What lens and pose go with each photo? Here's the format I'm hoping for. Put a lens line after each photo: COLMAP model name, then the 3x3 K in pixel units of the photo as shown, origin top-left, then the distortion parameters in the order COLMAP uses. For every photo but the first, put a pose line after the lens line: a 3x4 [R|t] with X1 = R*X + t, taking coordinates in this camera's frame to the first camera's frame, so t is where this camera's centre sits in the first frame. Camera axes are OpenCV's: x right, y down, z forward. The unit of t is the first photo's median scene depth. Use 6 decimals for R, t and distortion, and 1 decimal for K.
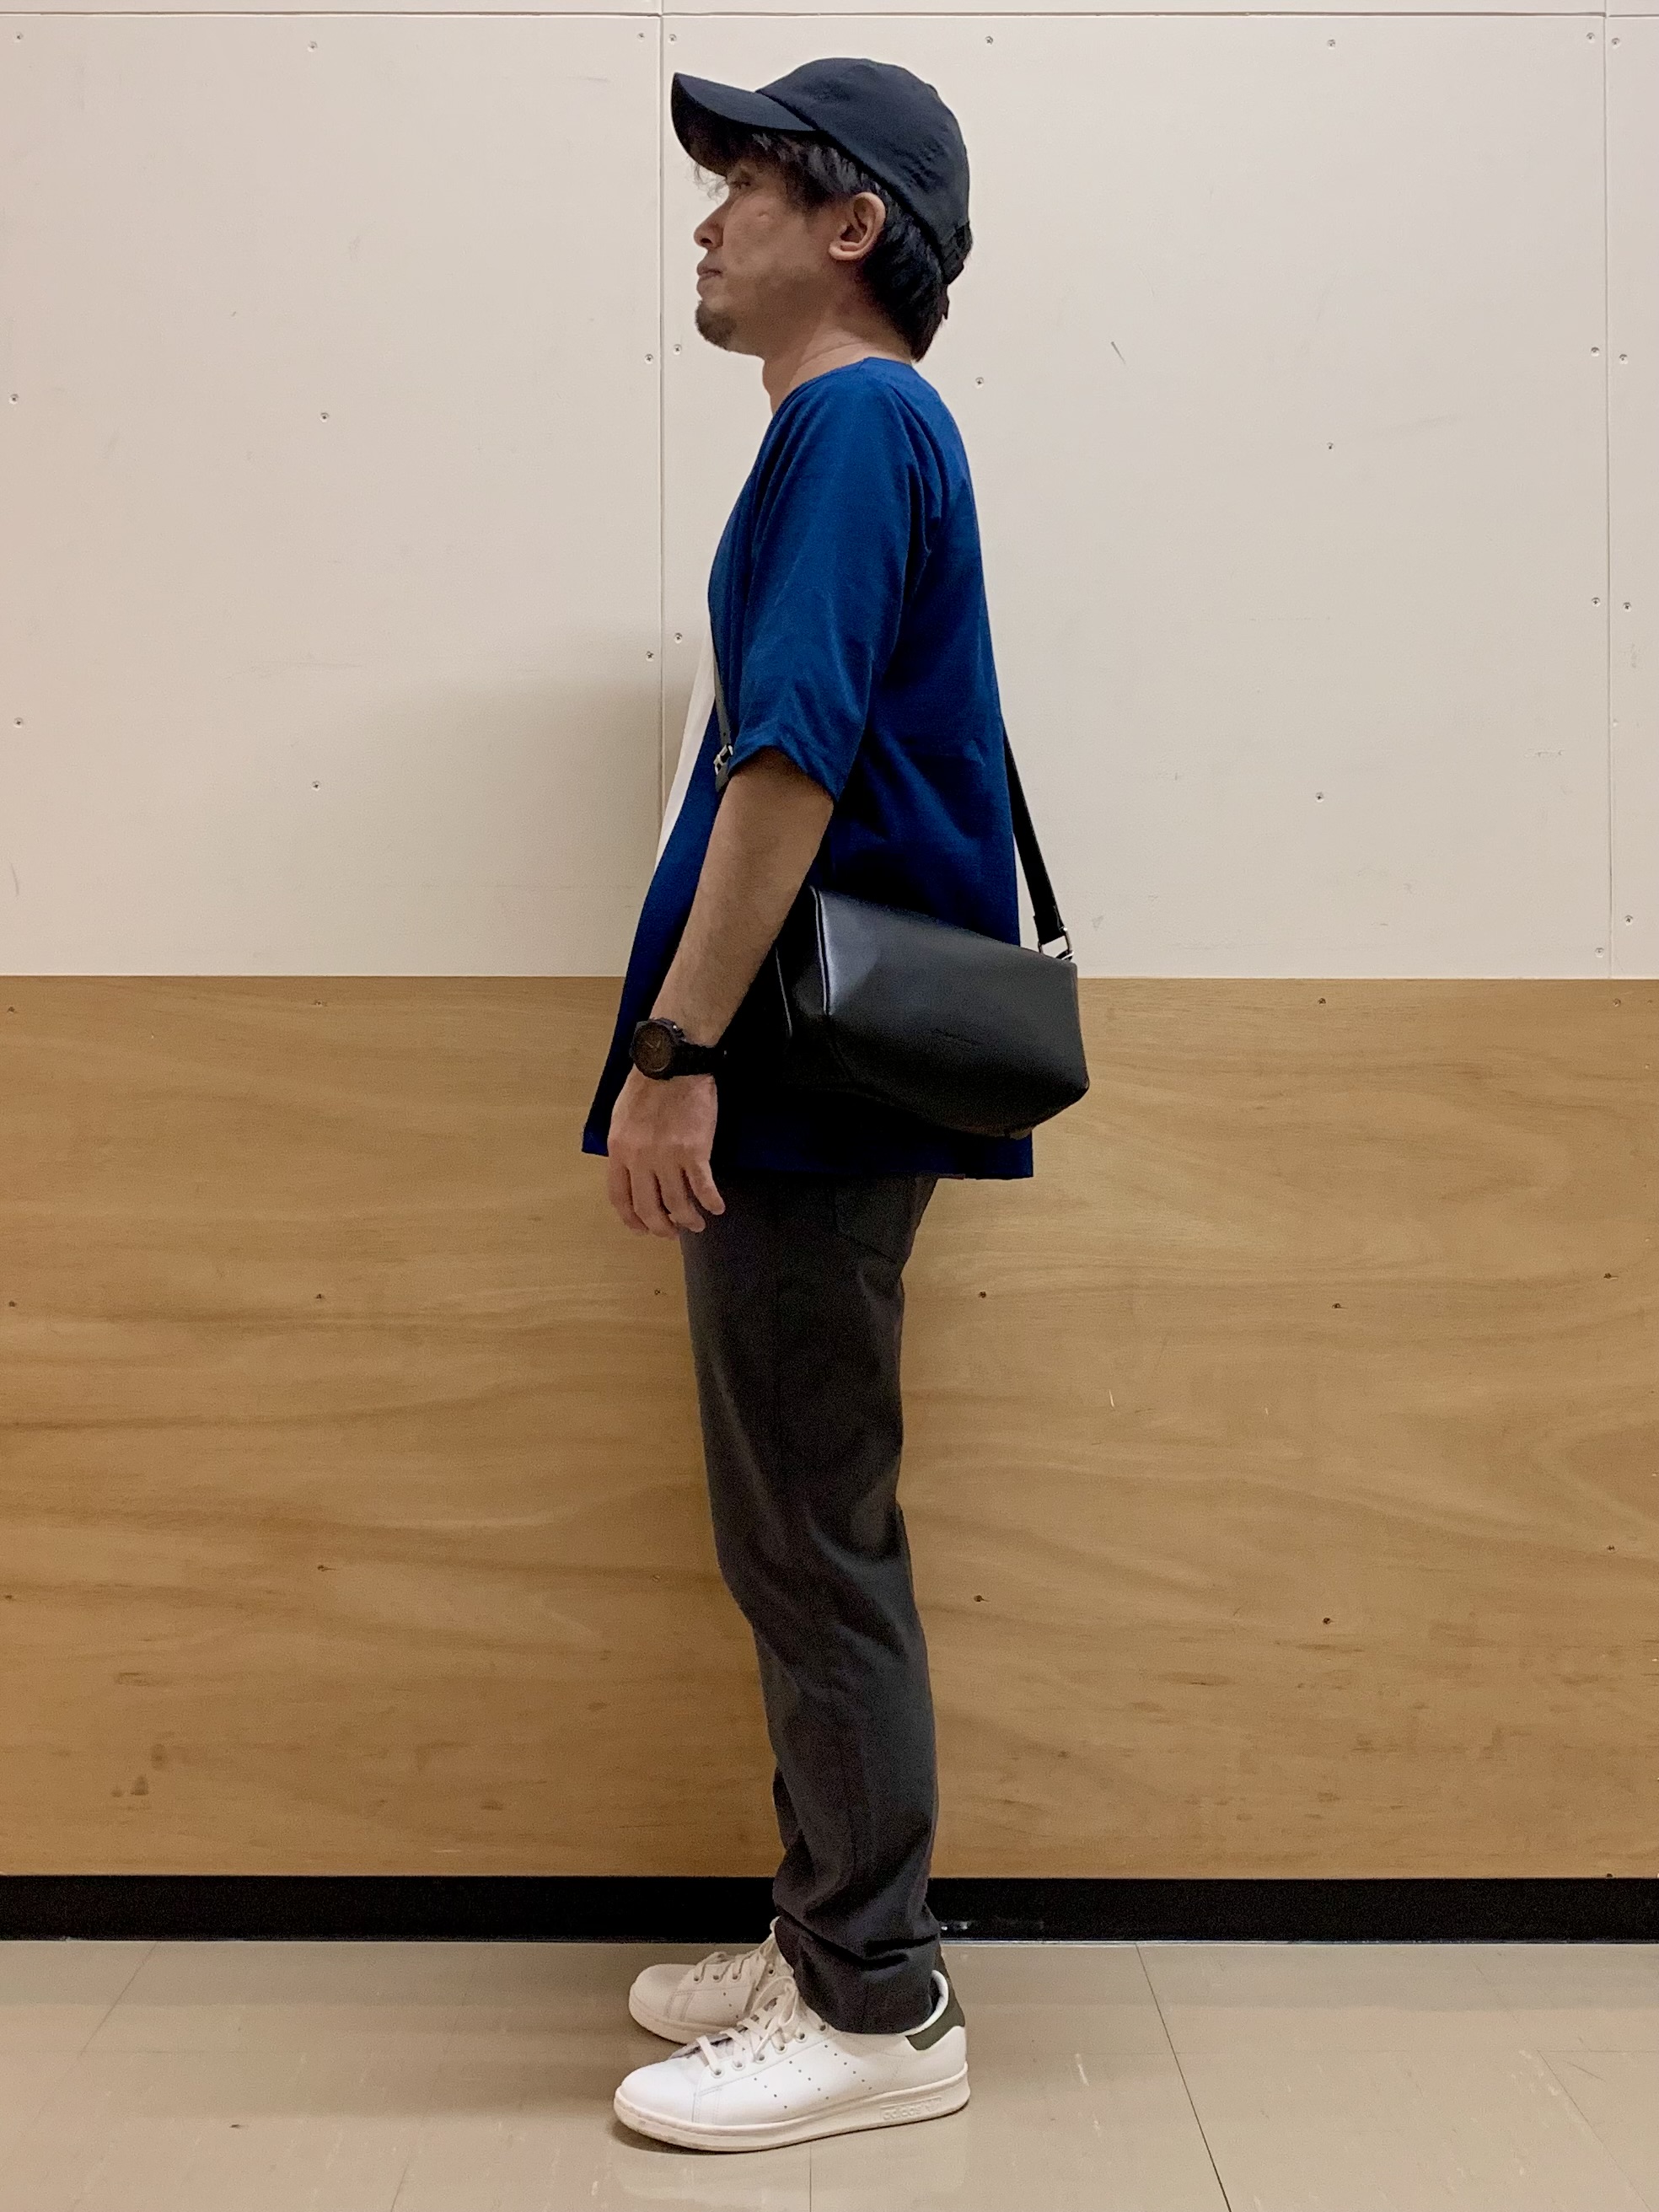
lens RADIAL K [[1679.8, 0, 579.4], [0, 1679.8, 1082.9], [0, 0, 1]] dist [0.002610, -0.000429]
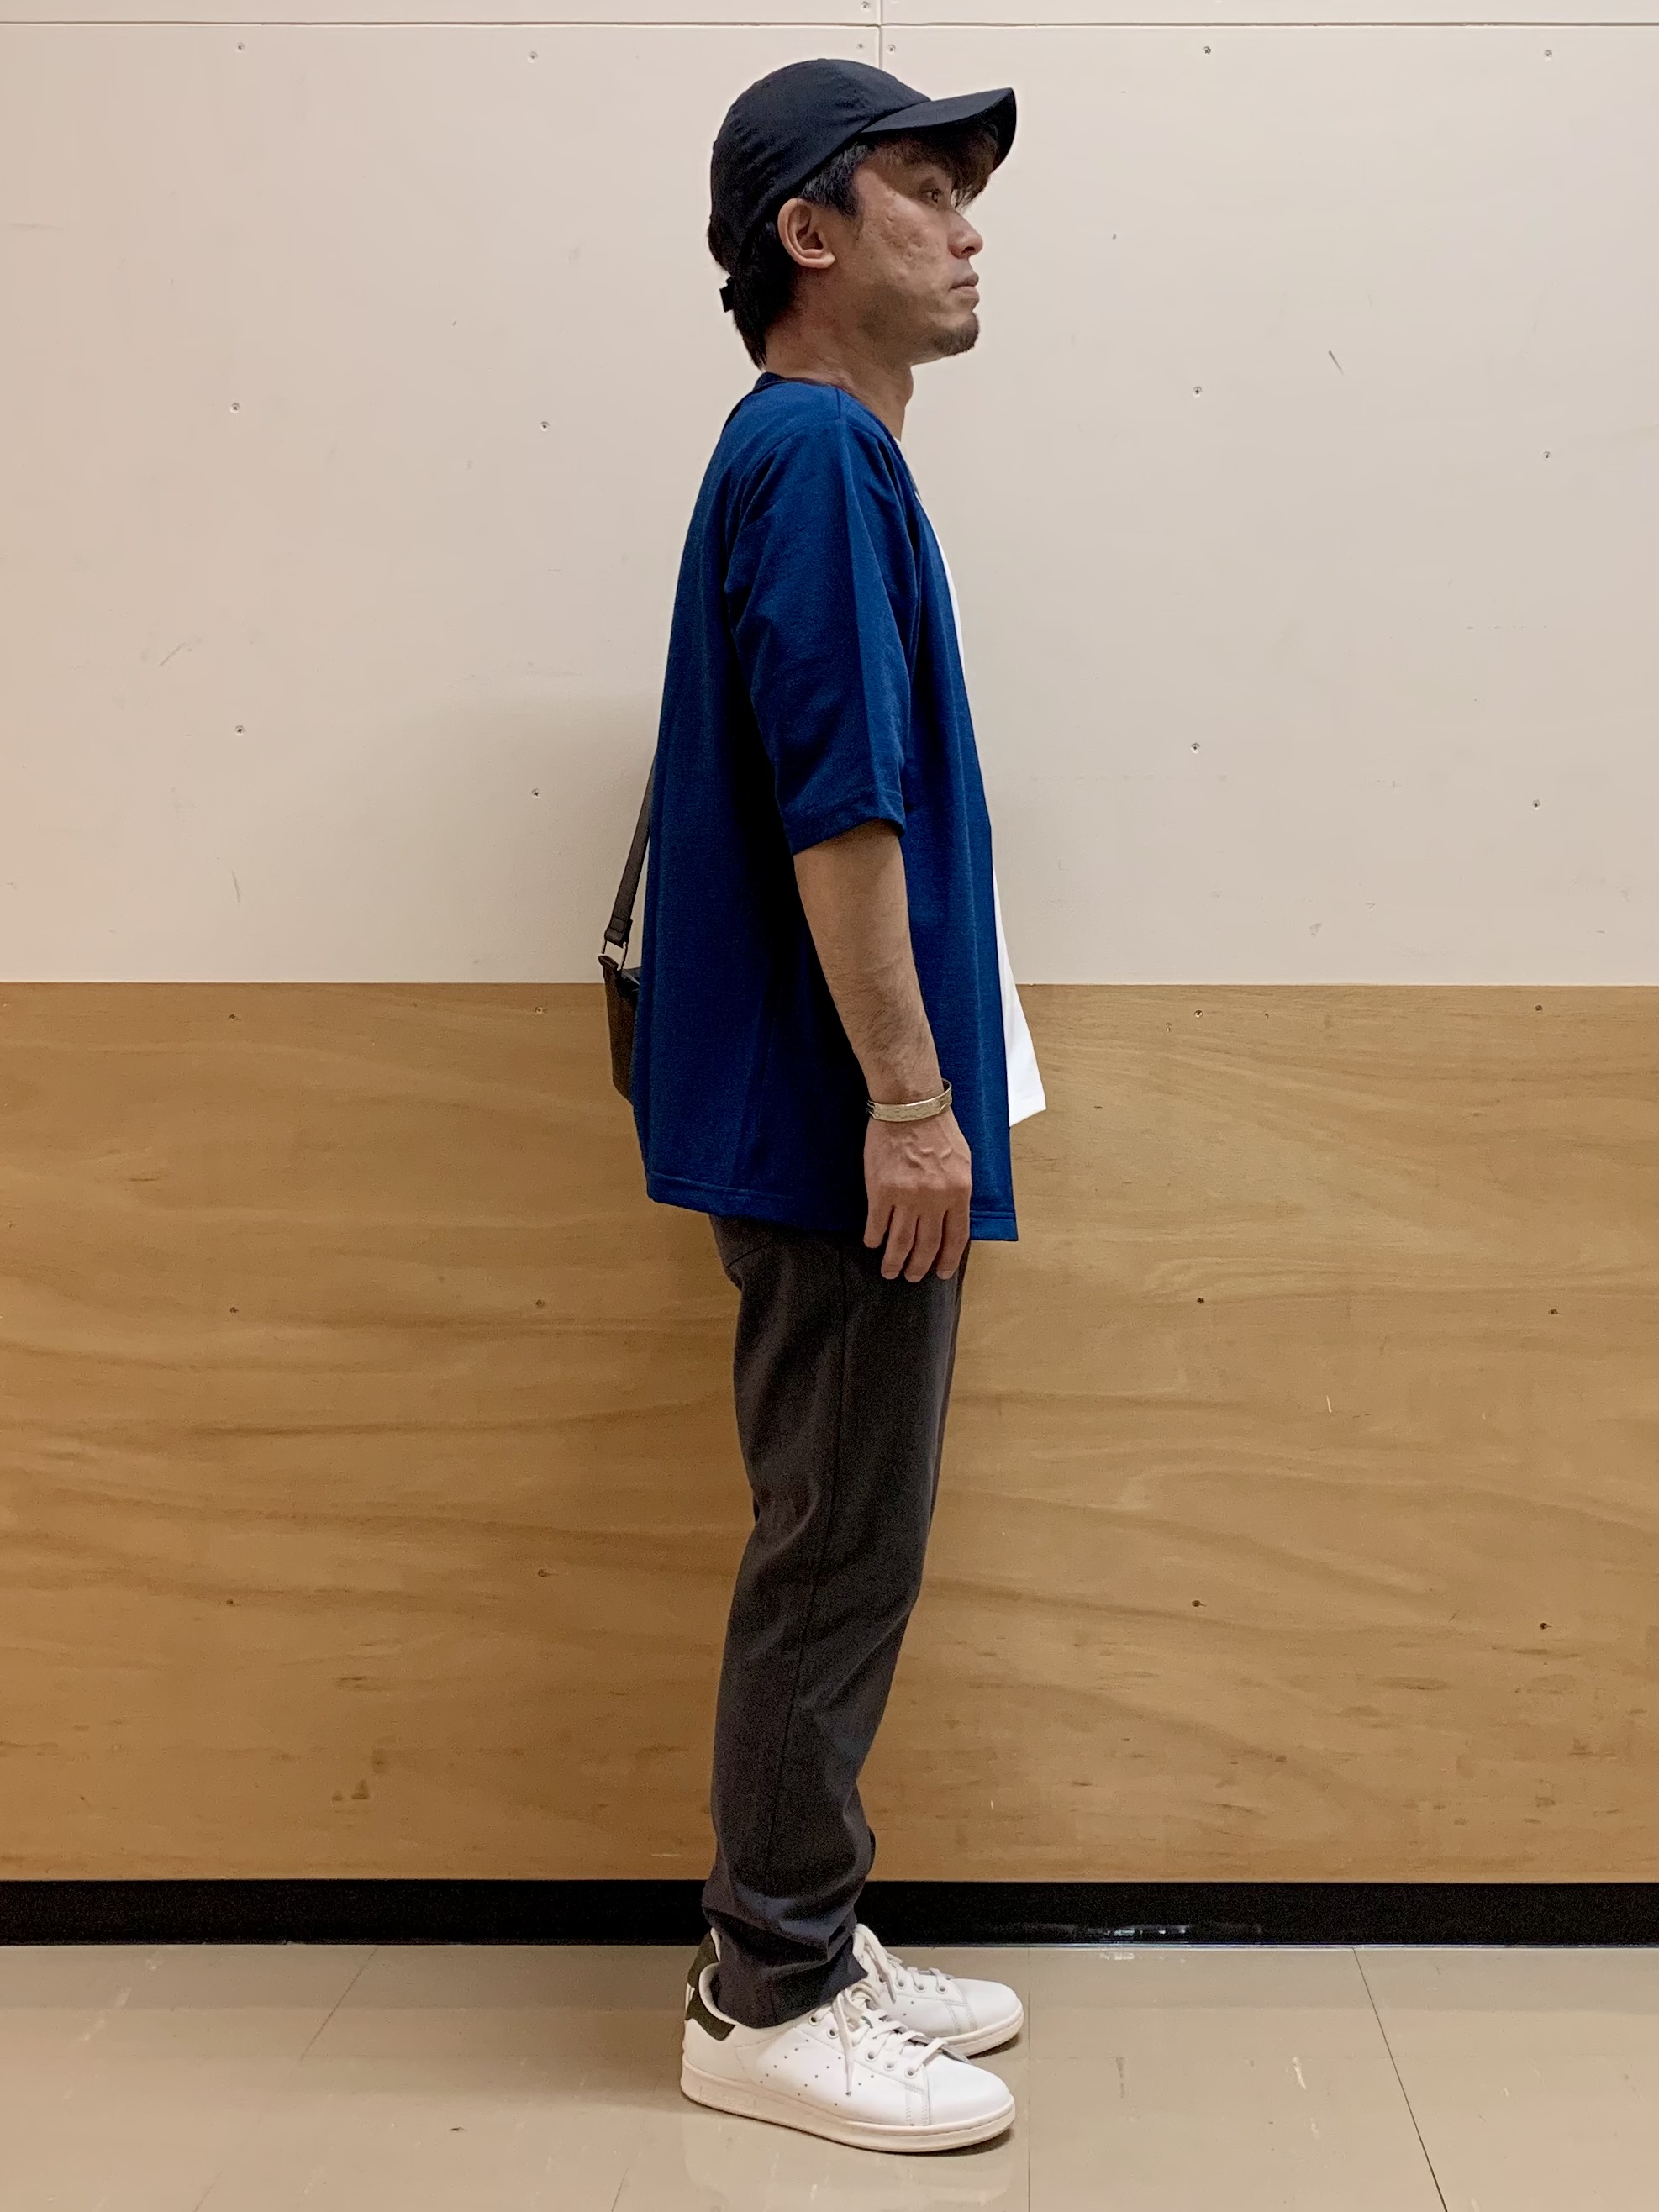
lens RADIAL K [[1679.8, 0, 579.4], [0, 1679.8, 1082.9], [0, 0, 1]] dist [0.002610, -0.000429]
pose [[0.999999, 0.000051, 0.001594, -0.131901], [-0.000049, 0.999999, -0.001069, -0.002741], [-0.001594, 0.001069, 0.999998, -0.002939]]
